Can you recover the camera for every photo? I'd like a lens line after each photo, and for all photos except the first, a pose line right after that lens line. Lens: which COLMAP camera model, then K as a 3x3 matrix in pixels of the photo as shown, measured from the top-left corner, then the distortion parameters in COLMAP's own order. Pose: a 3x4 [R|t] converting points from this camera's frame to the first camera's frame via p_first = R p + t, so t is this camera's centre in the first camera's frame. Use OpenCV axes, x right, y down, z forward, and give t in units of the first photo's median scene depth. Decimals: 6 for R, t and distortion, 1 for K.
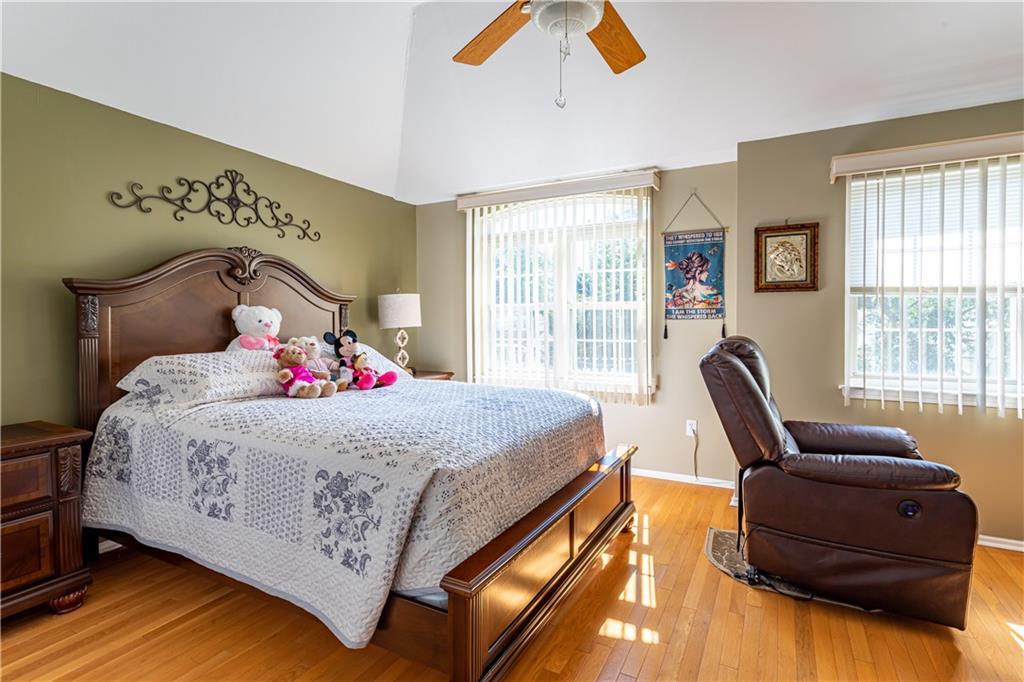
lens RADIAL K [[498.5, 0, 537.4], [0, 498.5, 326.4], [0, 0, 1]] dist [-0.004400, 0.003914]
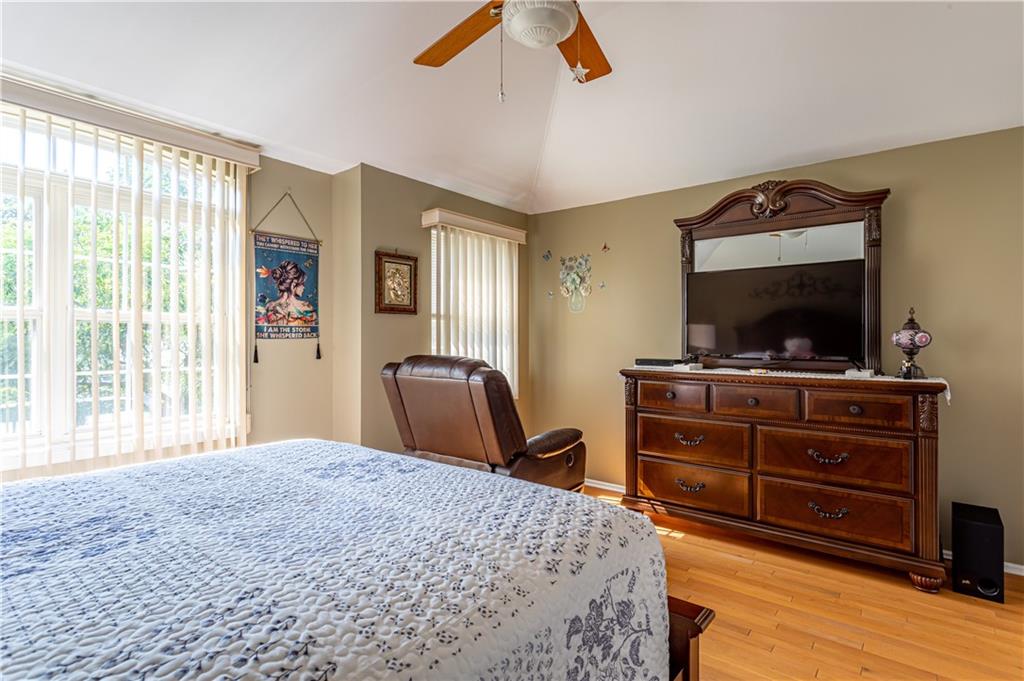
lens RADIAL K [[498.5, 0, 511.1], [0, 498.5, 340.1], [0, 0, 1]] dist [-0.004400, 0.003914]
pose [[0.228170, 0.003516, 0.973615, -0.524954], [0.009563, 0.999937, -0.005852, -0.003538], [-0.973574, 0.010646, 0.228122, 0.511705]]
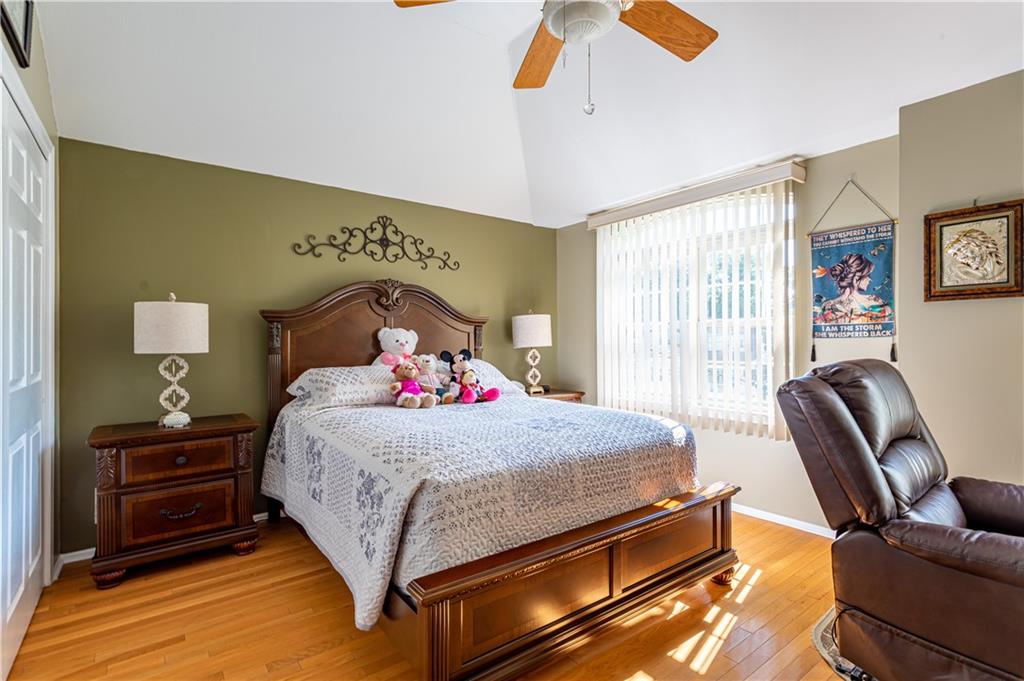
lens RADIAL K [[498.5, 0, 526.8], [0, 498.5, 341.7], [0, 0, 1]] dist [-0.004400, 0.003914]
pose [[0.902638, -0.001883, -0.430396, 0.225091], [-0.002101, 0.999959, -0.008782, 0.000459], [0.430395, 0.008831, 0.902597, 0.064299]]
